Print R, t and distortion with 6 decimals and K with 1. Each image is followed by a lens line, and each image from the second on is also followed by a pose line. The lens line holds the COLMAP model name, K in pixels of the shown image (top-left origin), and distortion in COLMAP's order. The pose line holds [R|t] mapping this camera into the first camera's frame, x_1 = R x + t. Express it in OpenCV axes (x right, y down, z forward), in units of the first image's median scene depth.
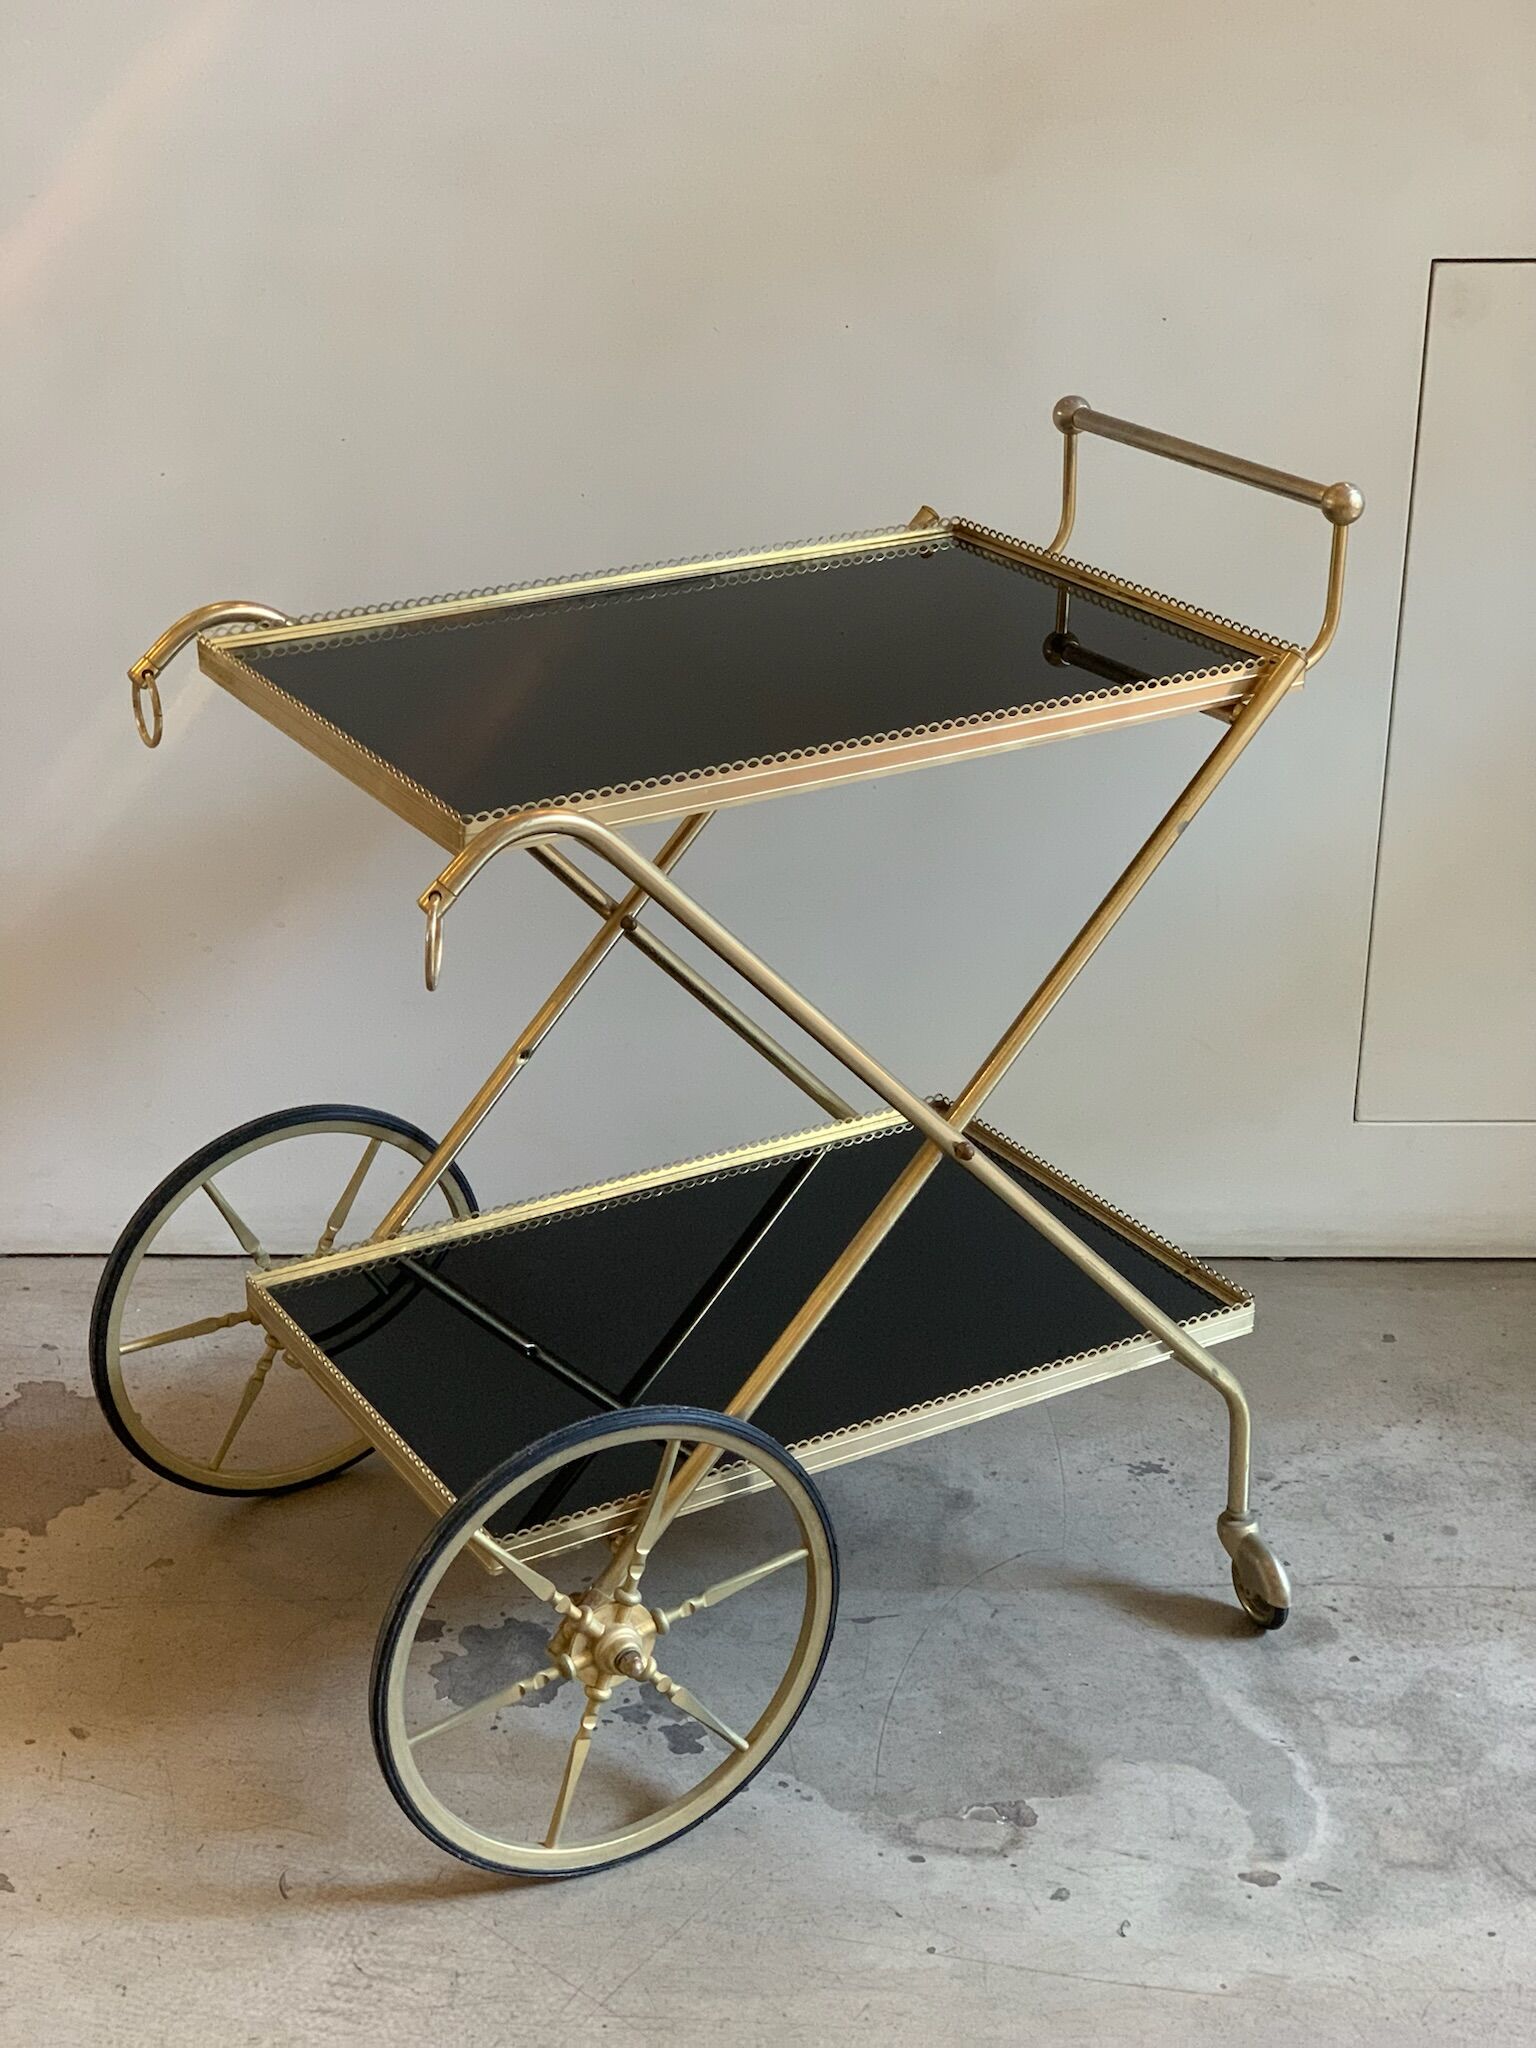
lens RADIAL K [[3059.8, 0, 768.0], [0, 3059.8, 1024.0], [0, 0, 1]] dist [0.175427, -0.823188]
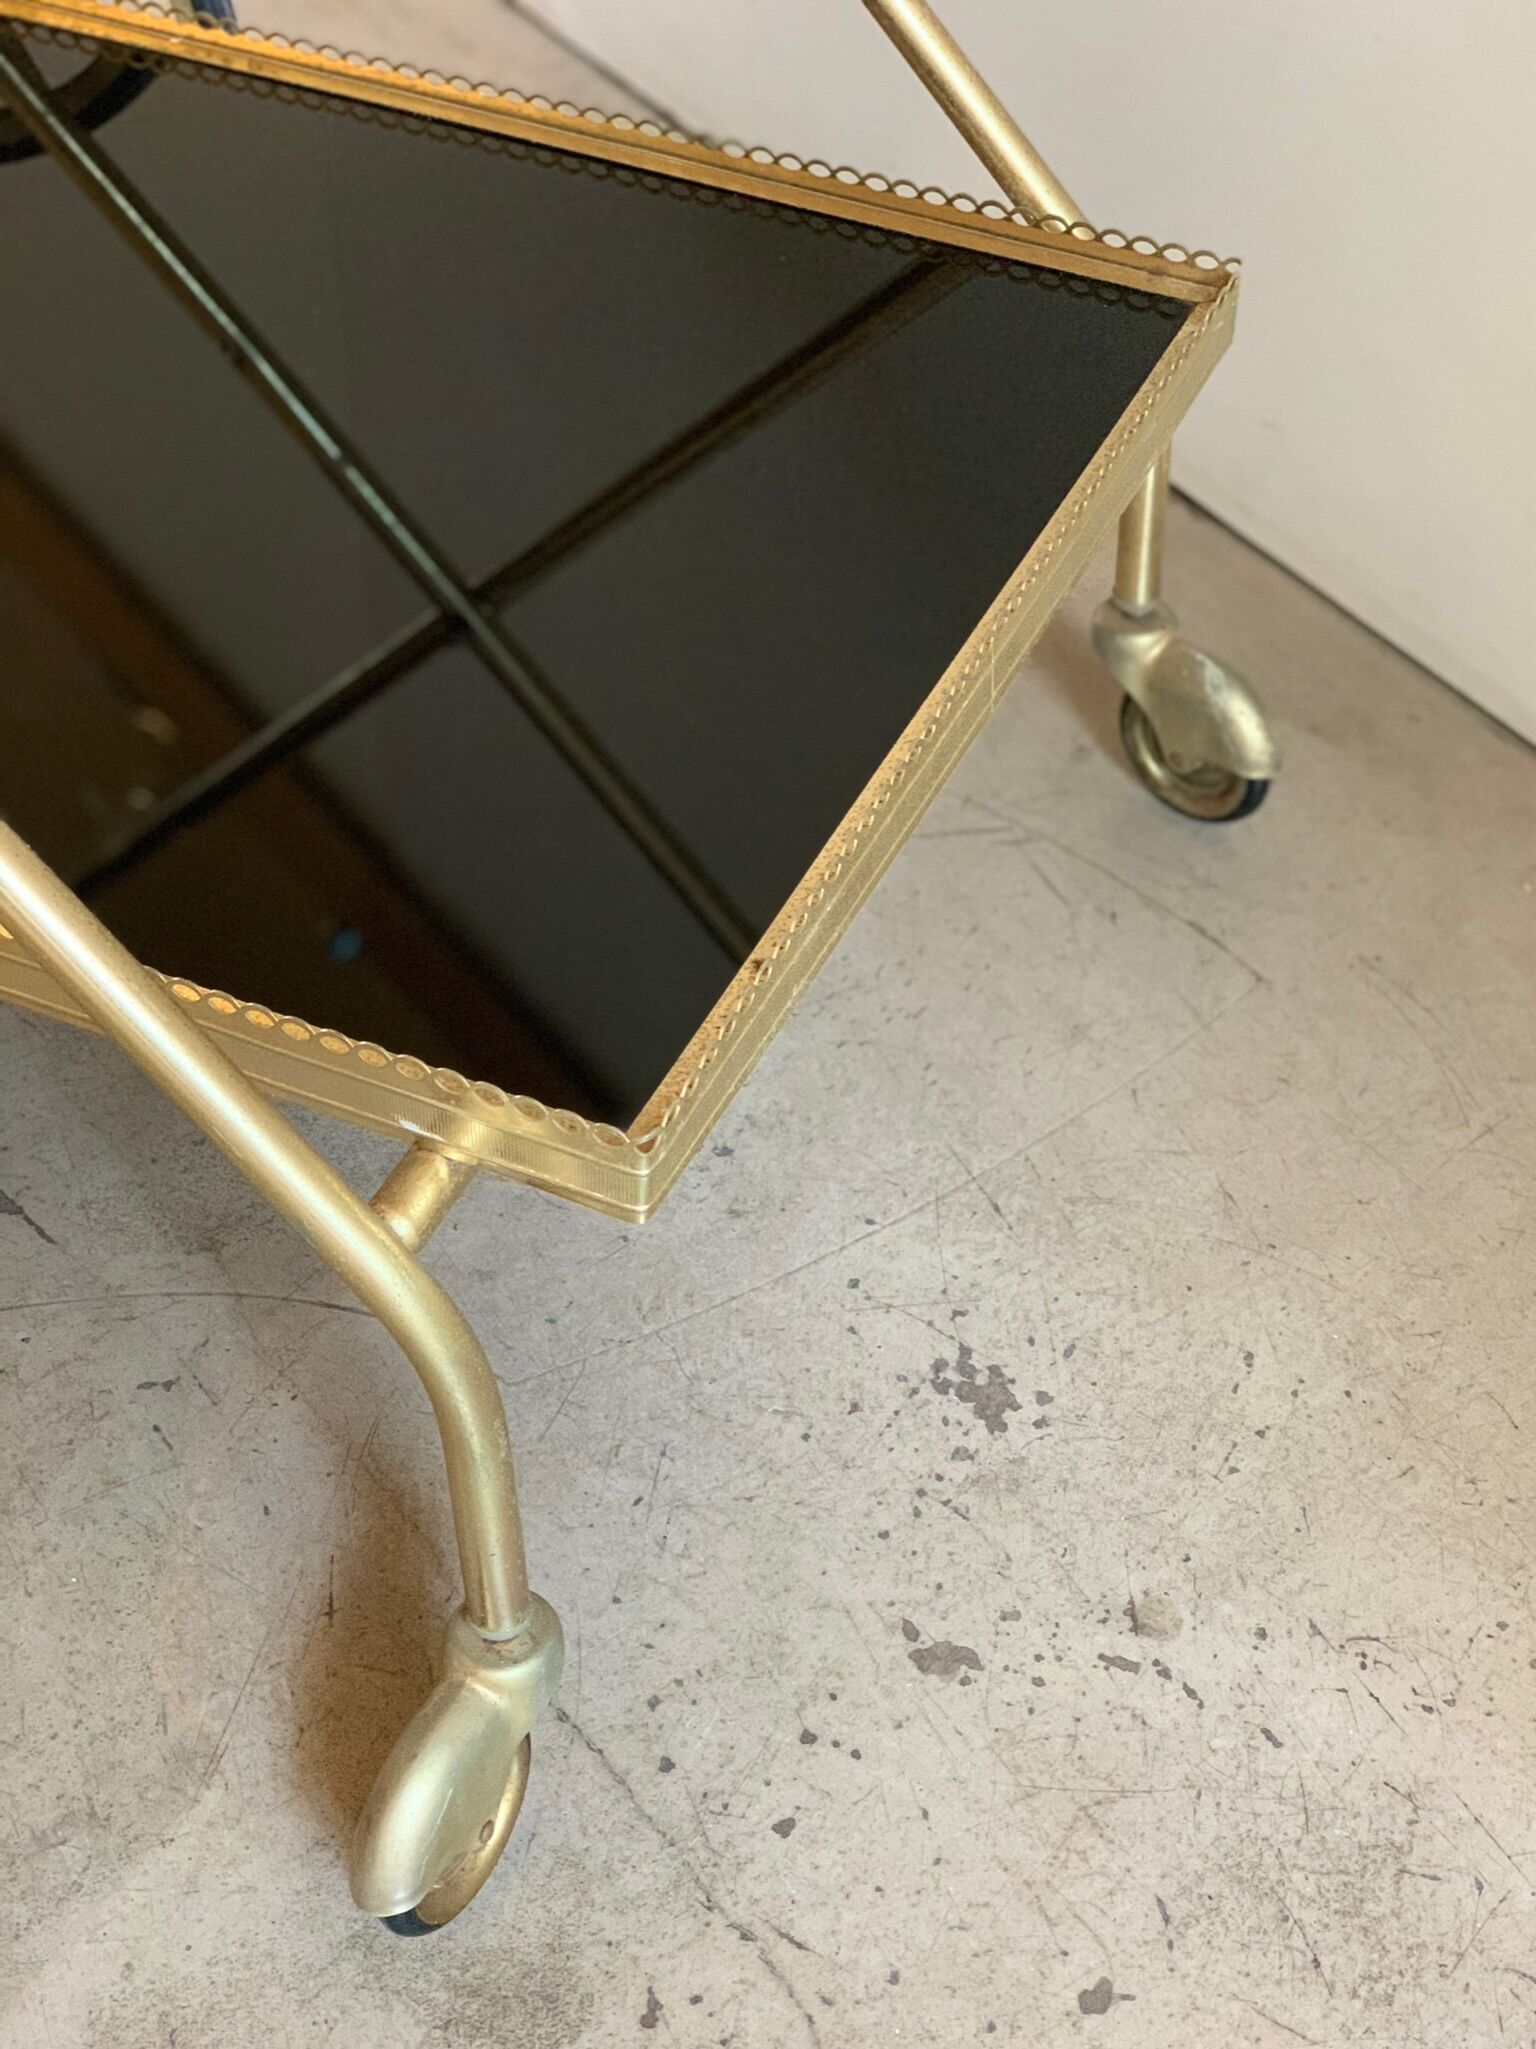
lens RADIAL K [[3077.2, 0, 811.9], [0, 3077.2, 1032.3], [0, 0, 1]] dist [0.127401, -0.607961]
pose [[0.562254, 0.578365, -0.591071, 0.349161], [-0.340142, 0.813229, 0.472189, -0.070591], [0.753773, -0.064442, 0.653967, 0.833178]]
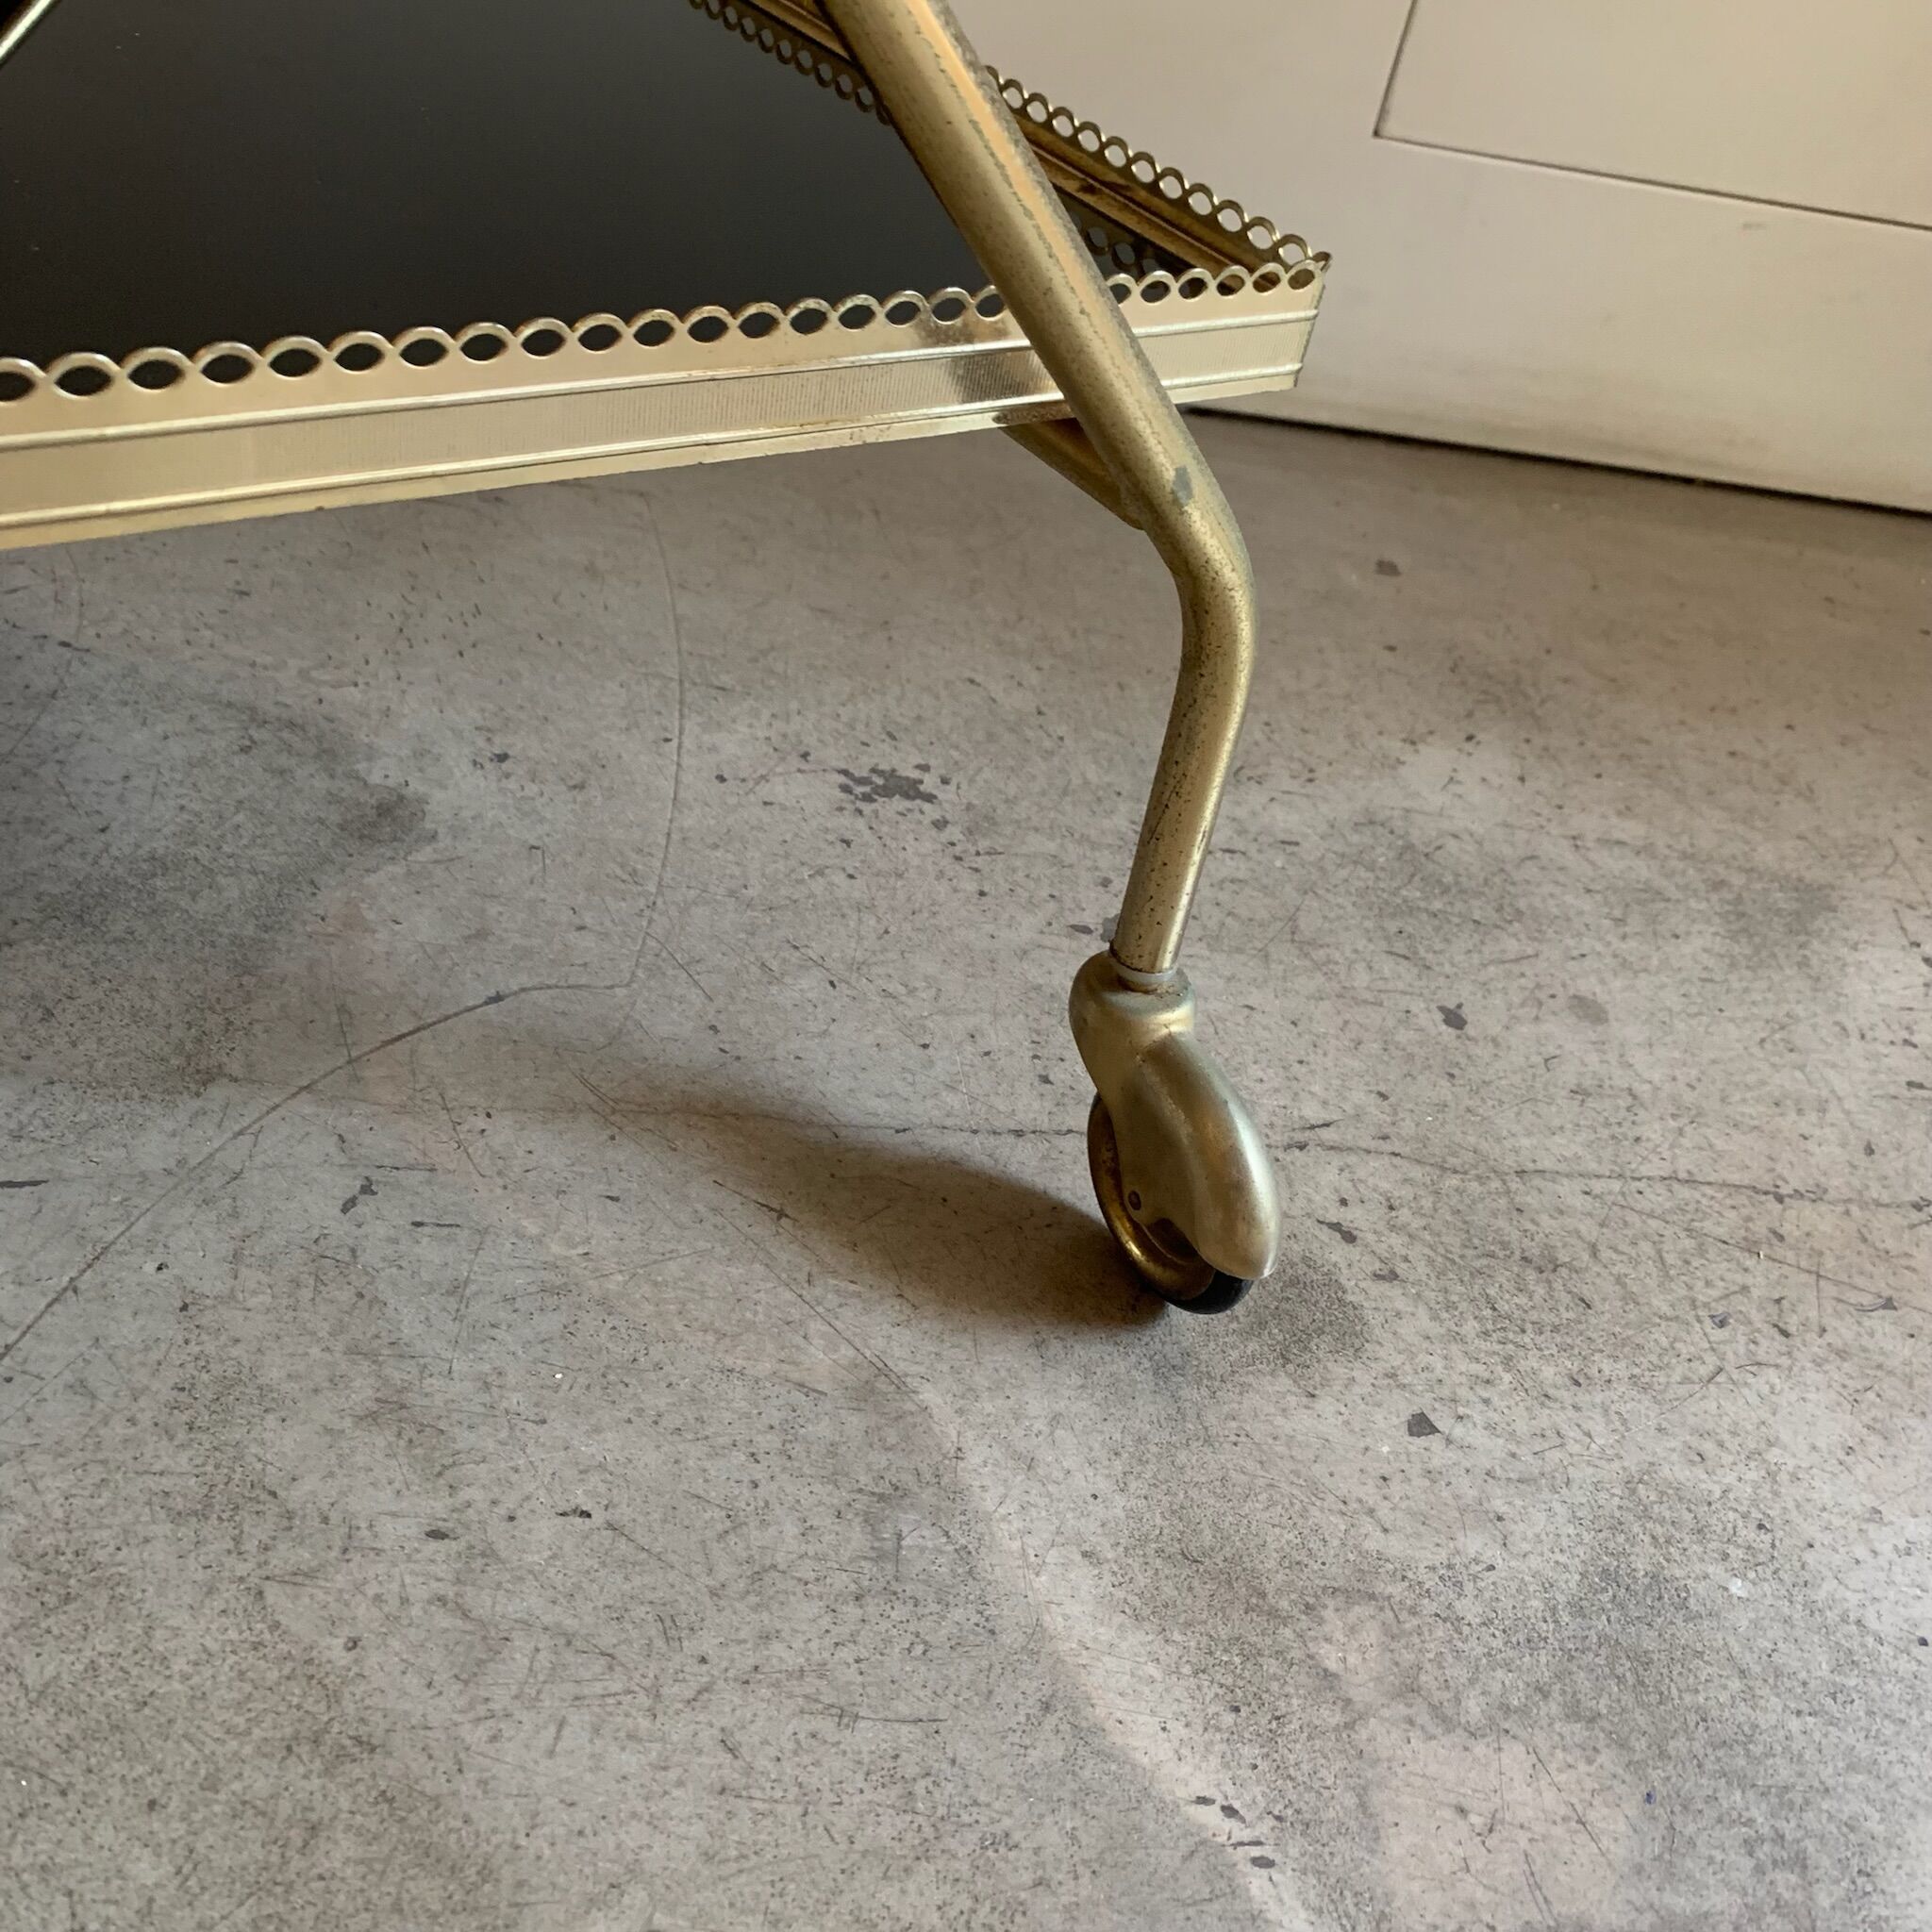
lens RADIAL K [[1983.5, 0, 966.8], [0, 1983.5, 919.7], [0, 0, 1]] dist [0.142092, -0.352434]
pose [[0.981707, 0.091687, 0.166867, 0.102265], [-0.128849, 0.965164, 0.227720, 0.111831], [-0.140175, -0.245055, 0.959322, 0.828420]]
